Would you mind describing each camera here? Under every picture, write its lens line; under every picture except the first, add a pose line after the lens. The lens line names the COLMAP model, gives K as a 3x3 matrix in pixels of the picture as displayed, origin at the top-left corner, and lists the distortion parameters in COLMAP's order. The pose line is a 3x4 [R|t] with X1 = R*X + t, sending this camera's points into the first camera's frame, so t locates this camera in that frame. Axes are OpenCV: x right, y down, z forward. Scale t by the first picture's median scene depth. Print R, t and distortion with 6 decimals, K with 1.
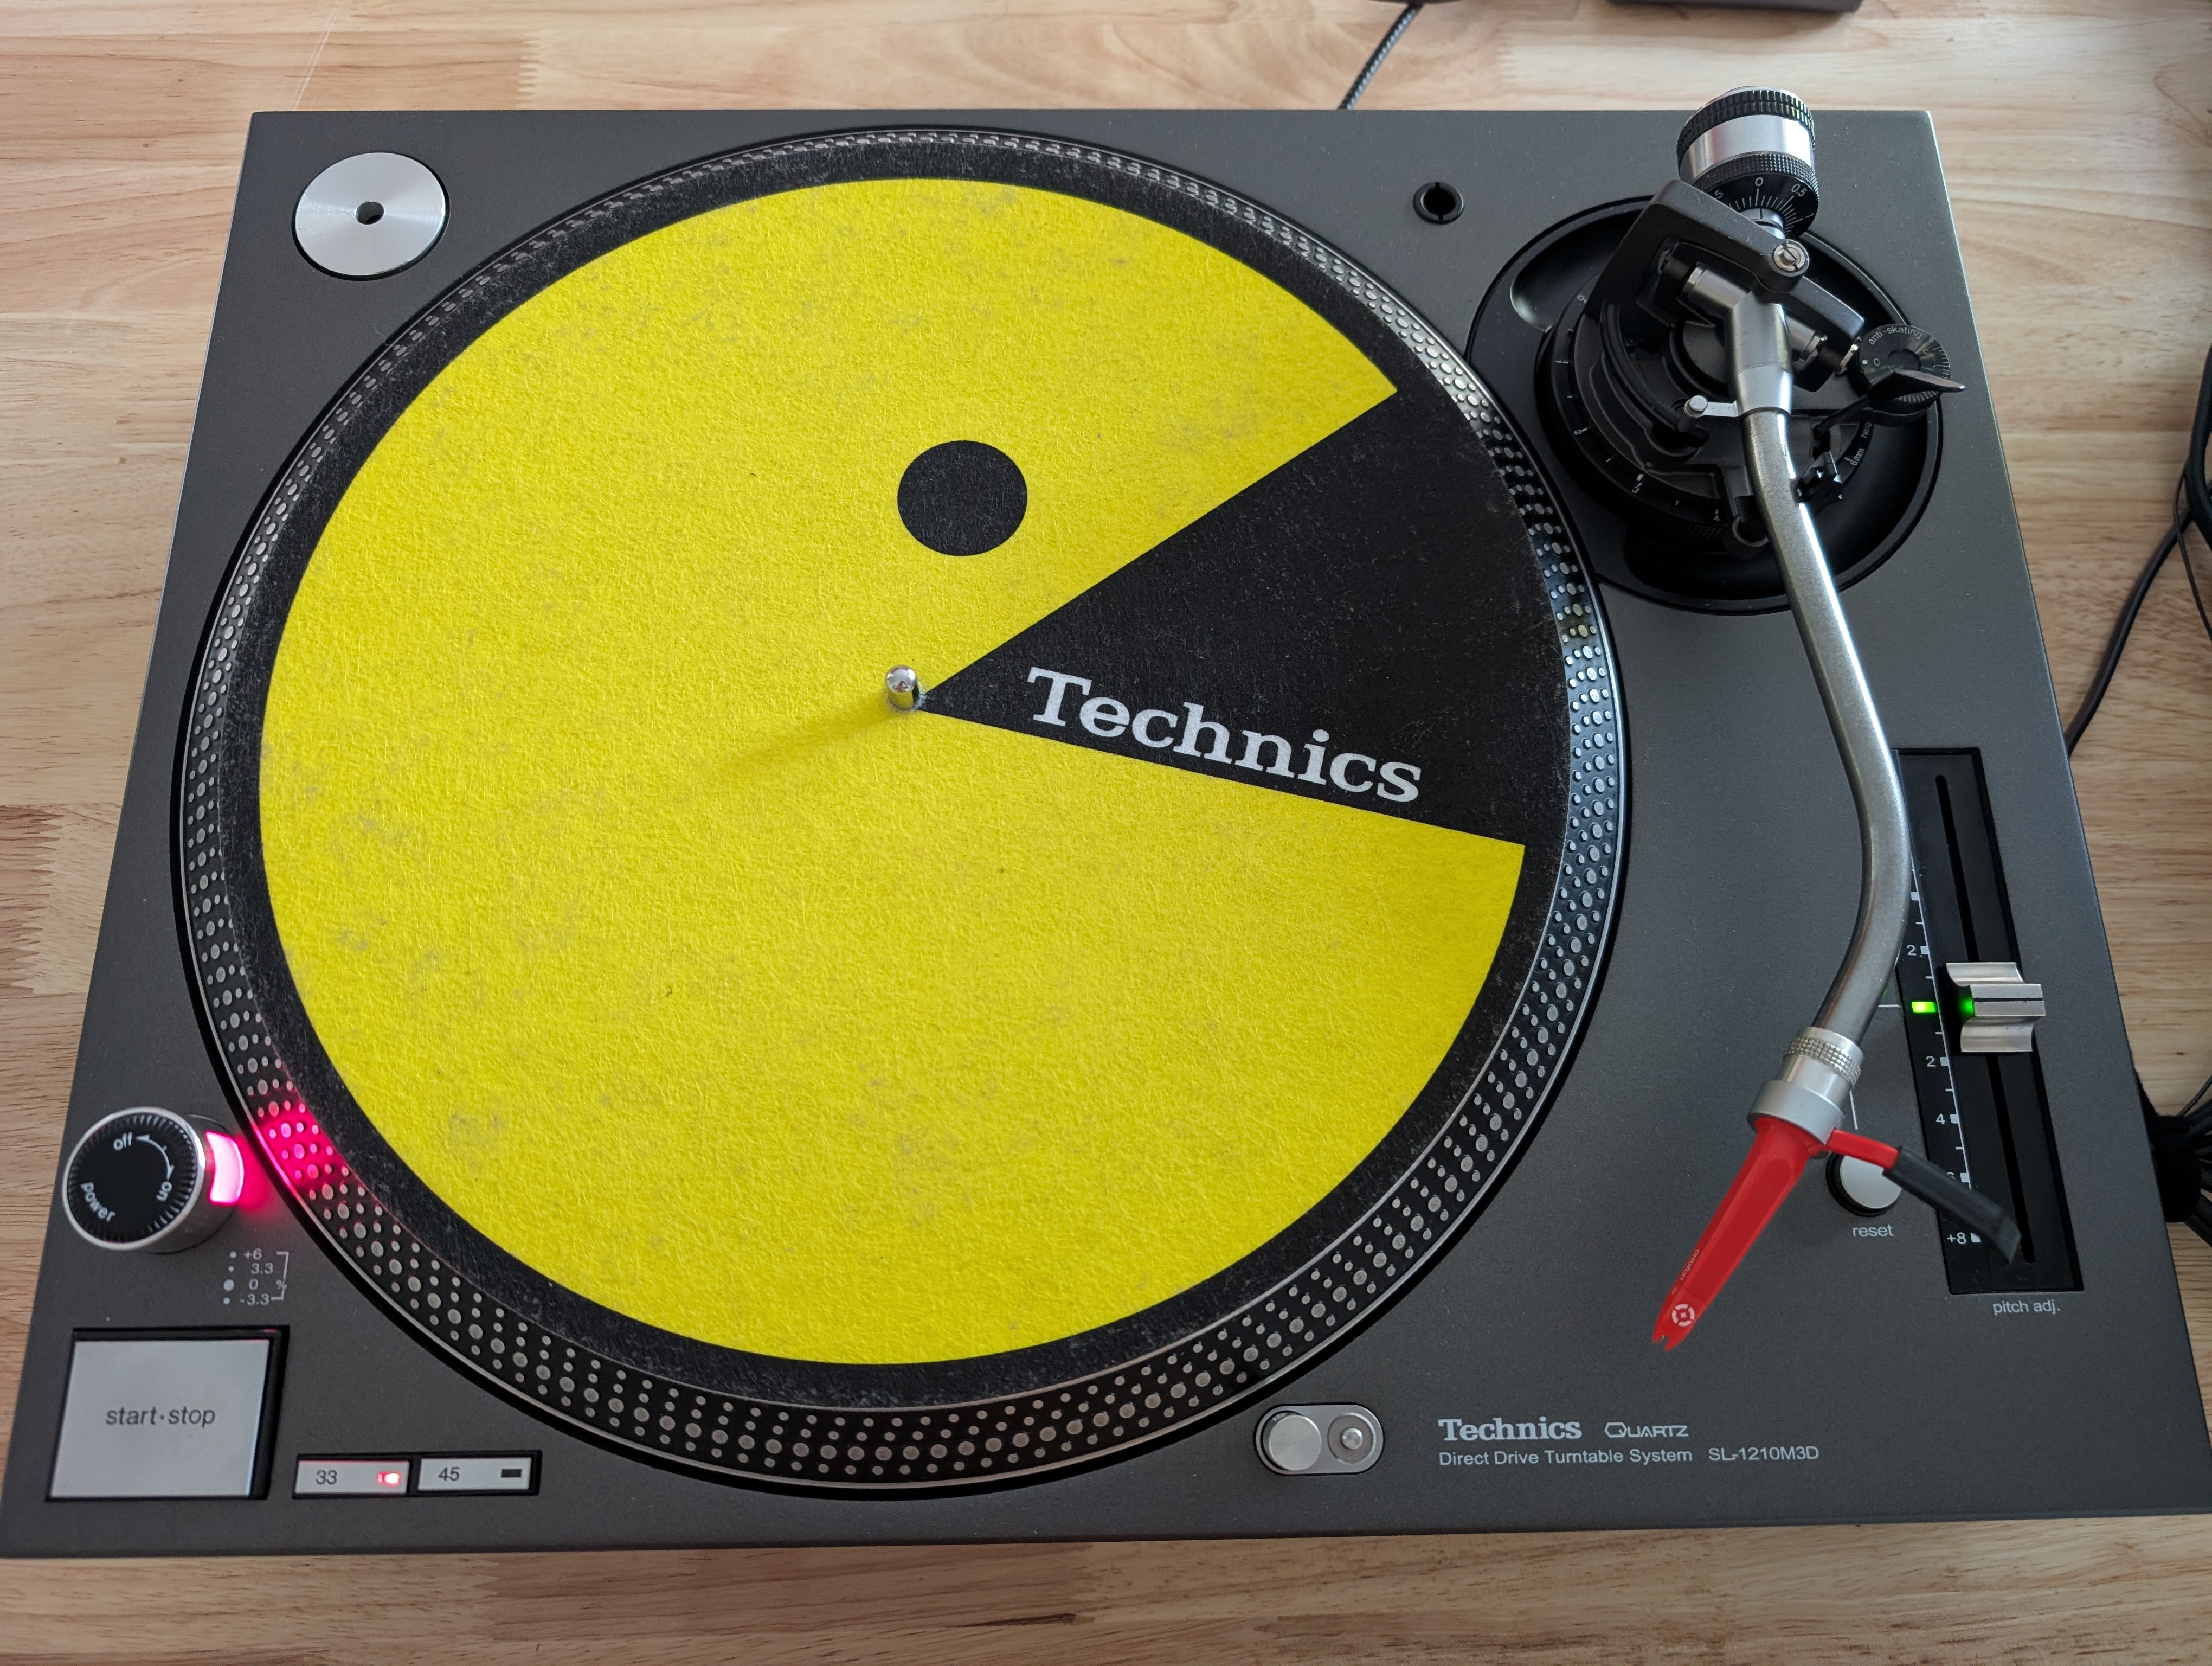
lens RADIAL K [[1913.5, 0, 1106.0], [0, 1913.5, 833.0], [0, 0, 1]] dist [0.012050, -0.113166]
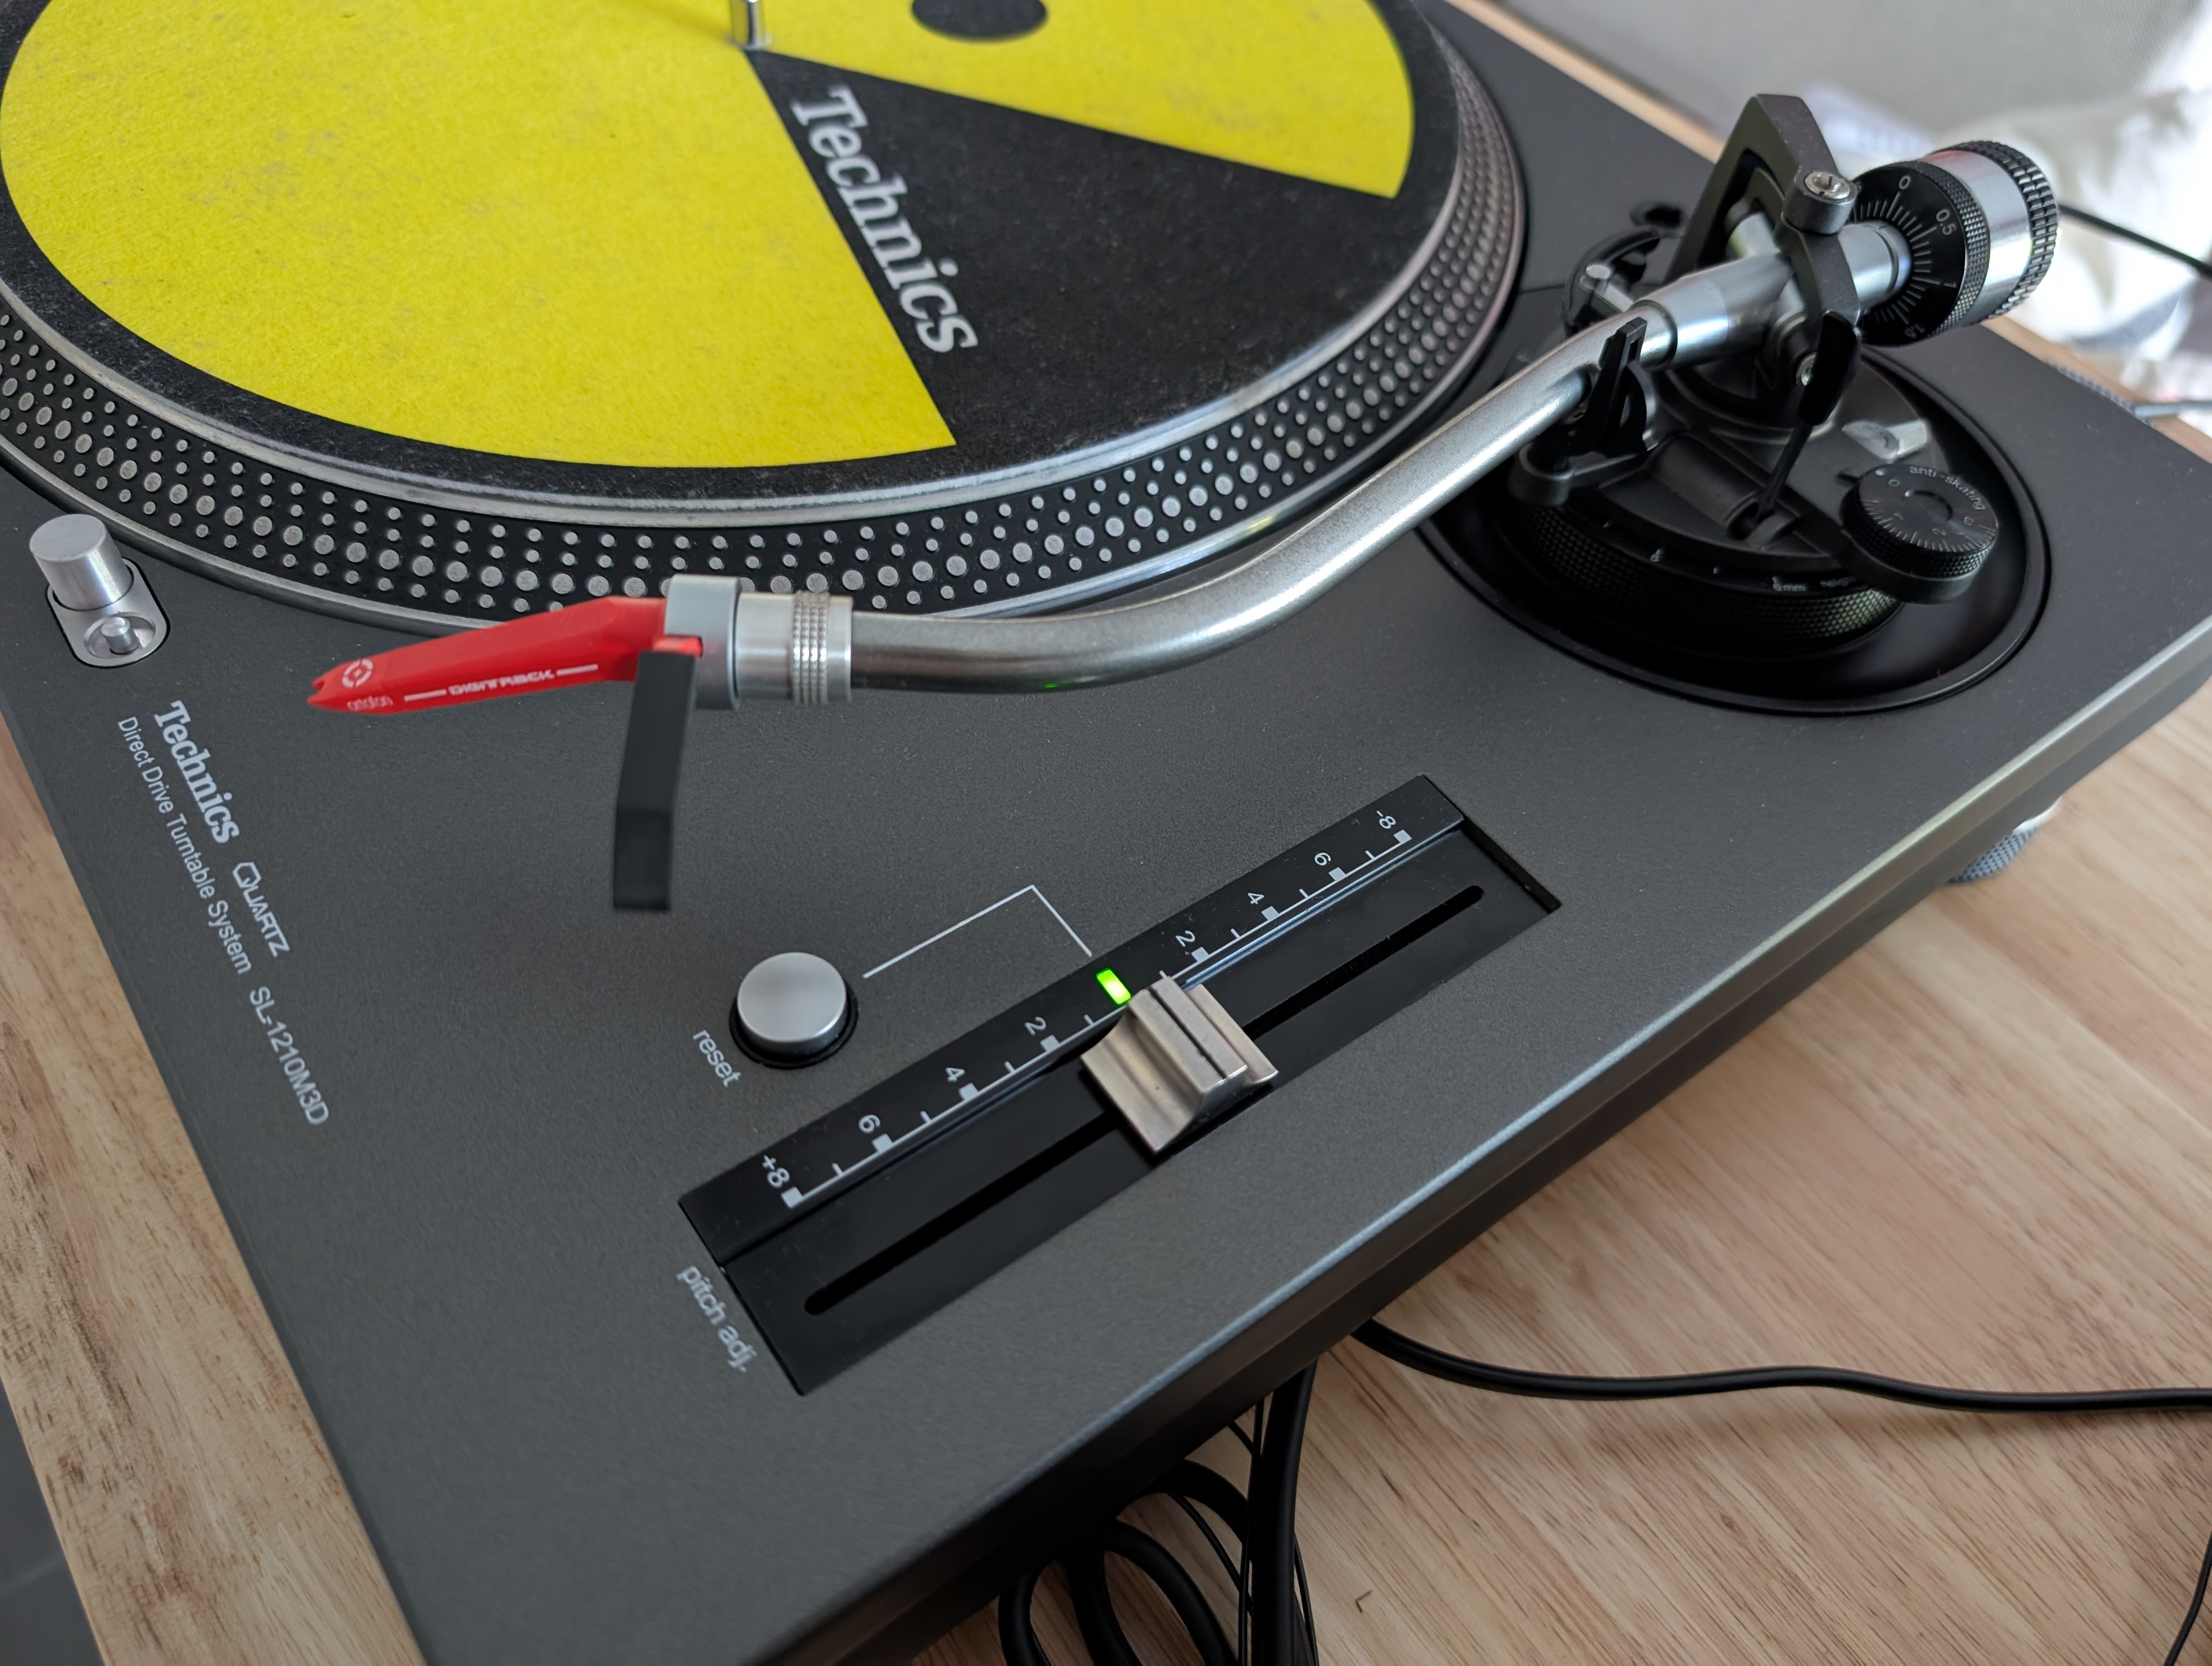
lens RADIAL K [[1913.5, 0, 1106.0], [0, 1913.5, 833.0], [0, 0, 1]] dist [0.012050, -0.113166]
pose [[0.560302, 0.608767, -0.561663, 0.746950], [-0.797408, 0.579884, -0.166960, 0.168187], [0.224059, 0.541422, 0.810345, 0.497704]]
